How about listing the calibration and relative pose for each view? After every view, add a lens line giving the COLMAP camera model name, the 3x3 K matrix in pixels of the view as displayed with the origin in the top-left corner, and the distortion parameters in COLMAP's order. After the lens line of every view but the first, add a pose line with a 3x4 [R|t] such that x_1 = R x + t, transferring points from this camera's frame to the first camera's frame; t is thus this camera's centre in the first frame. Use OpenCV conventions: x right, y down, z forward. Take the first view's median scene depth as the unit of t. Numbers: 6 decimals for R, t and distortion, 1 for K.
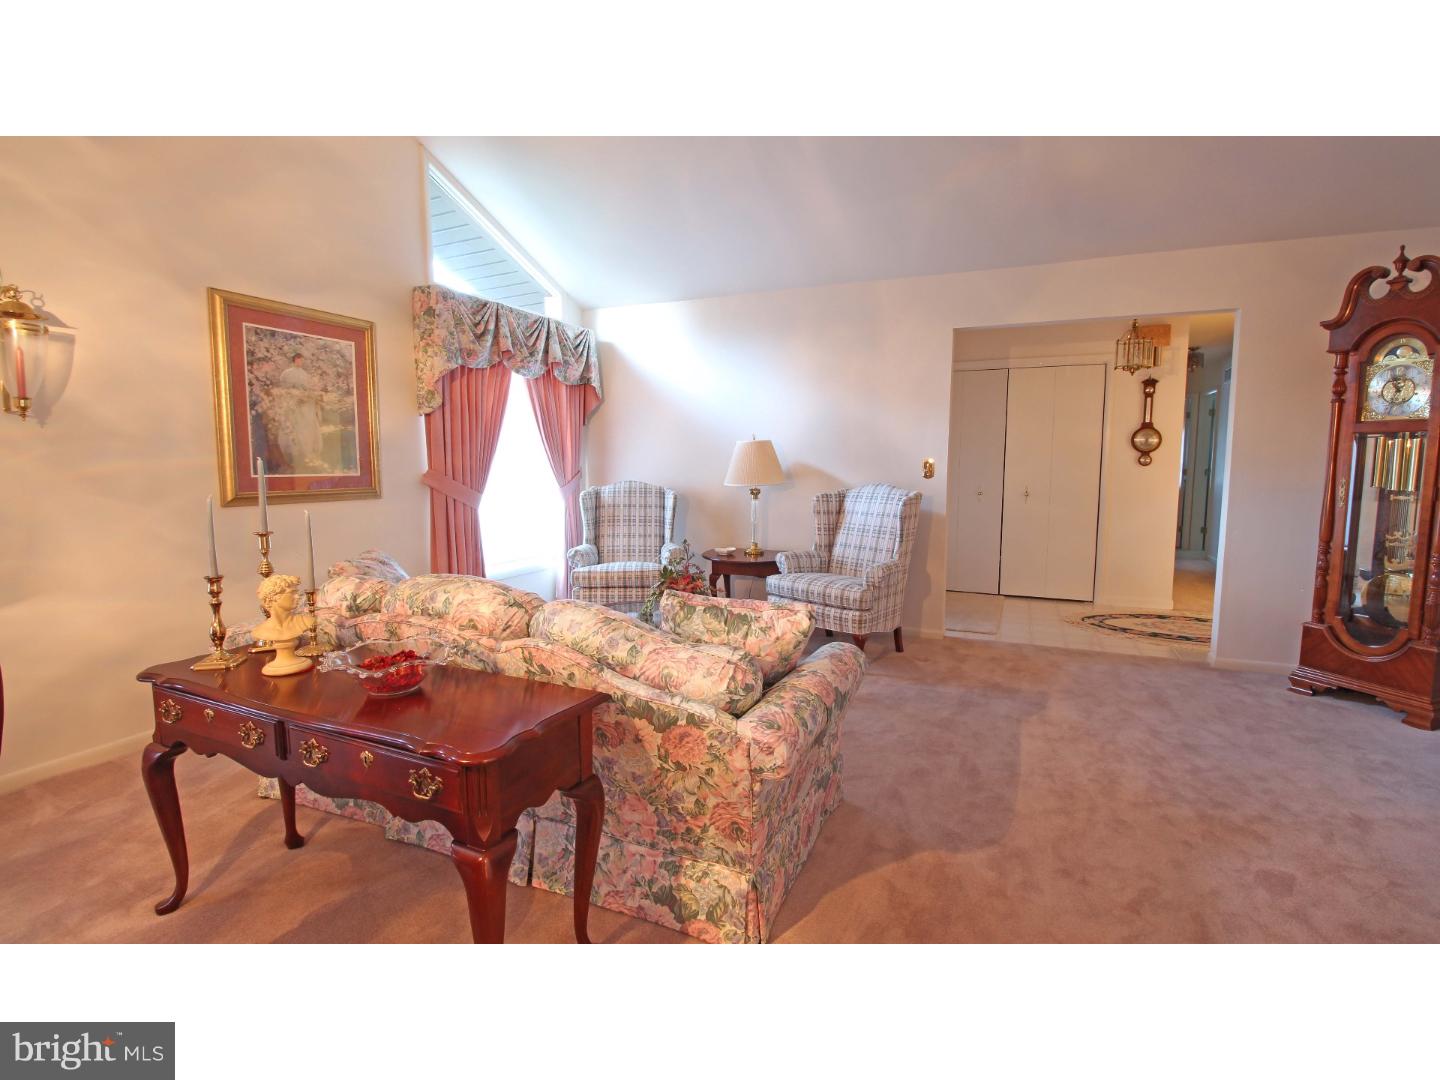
lens RADIAL K [[642.9, 0, 720.3], [0, 642.9, 517.8], [0, 0, 1]] dist [-0.017009, -0.005607]
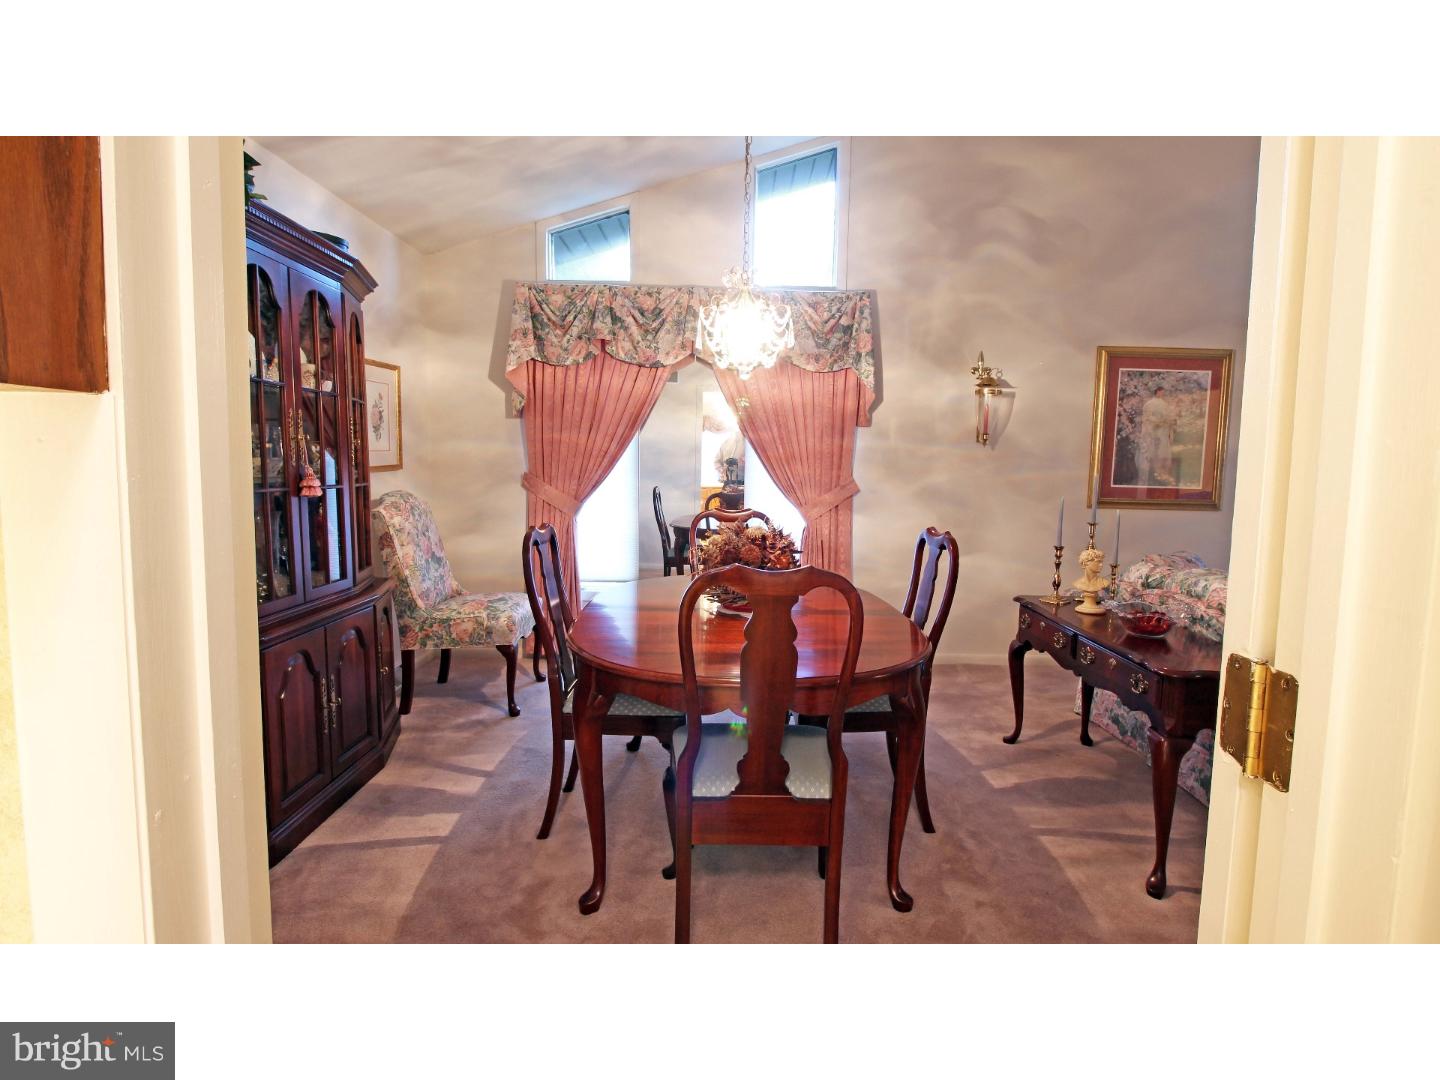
lens RADIAL K [[781.3, 0, 720.0], [0, 781.3, 540.0], [0, 0, 1]] dist [-0.000469, -0.000256]
pose [[0.389279, 0.098534, -0.915835, 0.573613], [-0.100051, 0.992903, 0.064298, 0.029359], [0.915670, 0.066601, 0.396375, -0.484794]]
